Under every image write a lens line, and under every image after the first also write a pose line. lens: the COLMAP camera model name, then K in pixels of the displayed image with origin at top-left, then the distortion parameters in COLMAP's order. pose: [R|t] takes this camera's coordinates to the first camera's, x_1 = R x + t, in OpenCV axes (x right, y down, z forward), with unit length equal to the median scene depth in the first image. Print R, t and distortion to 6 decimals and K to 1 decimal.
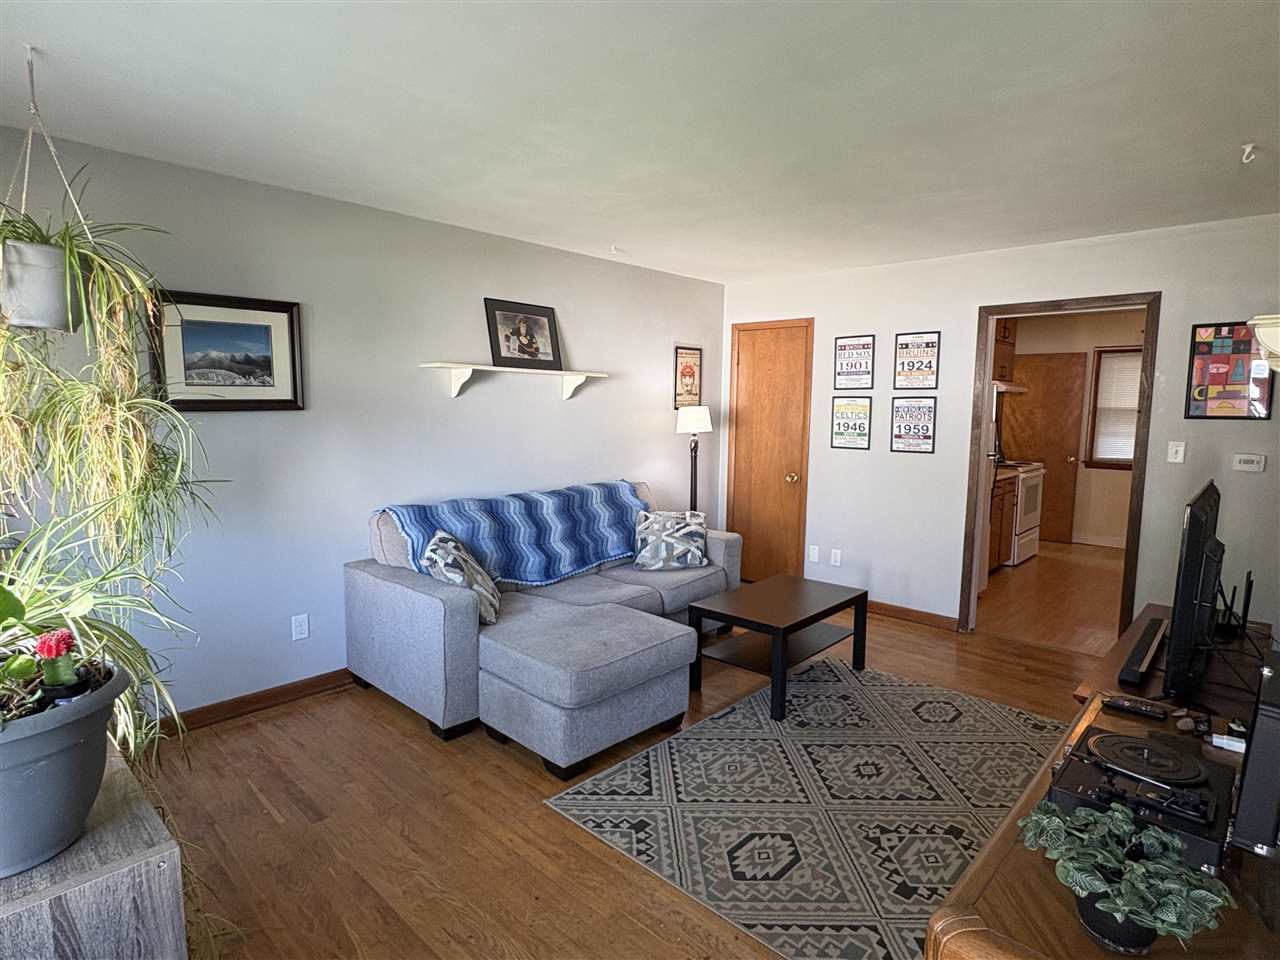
lens RADIAL K [[697.3, 0, 643.3], [0, 697.3, 475.0], [0, 0, 1]] dist [-0.001944, -0.000104]
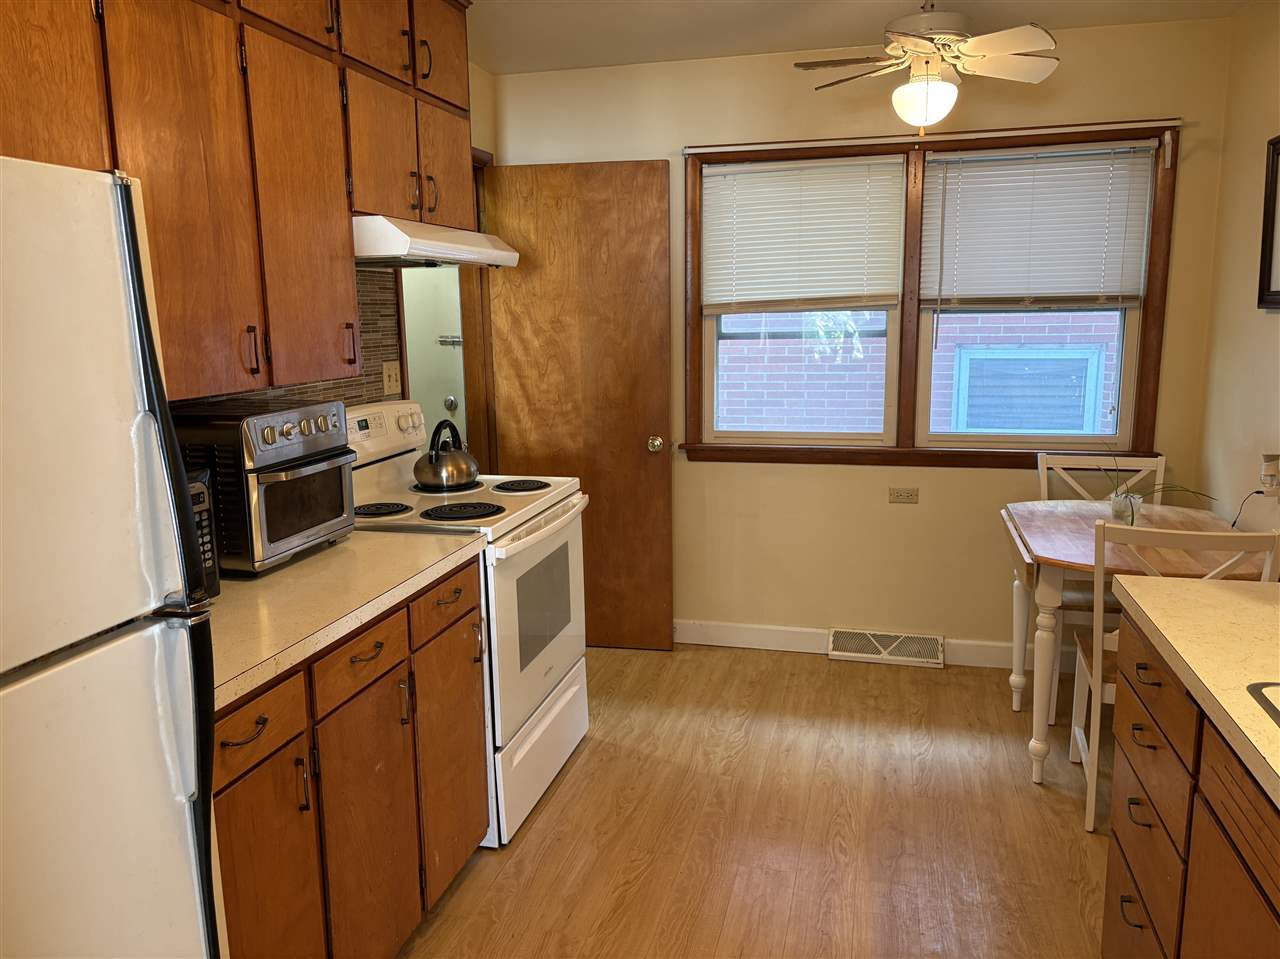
lens RADIAL K [[971.9, 0, 635.6], [0, 971.9, 479.4], [0, 0, 1]] dist [0.003871, 0.000445]
pose [[0.878879, -0.114352, 0.463136, 0.354626], [0.078556, 0.992283, 0.095931, -0.055863], [-0.470532, -0.047930, 0.881080, 0.531851]]
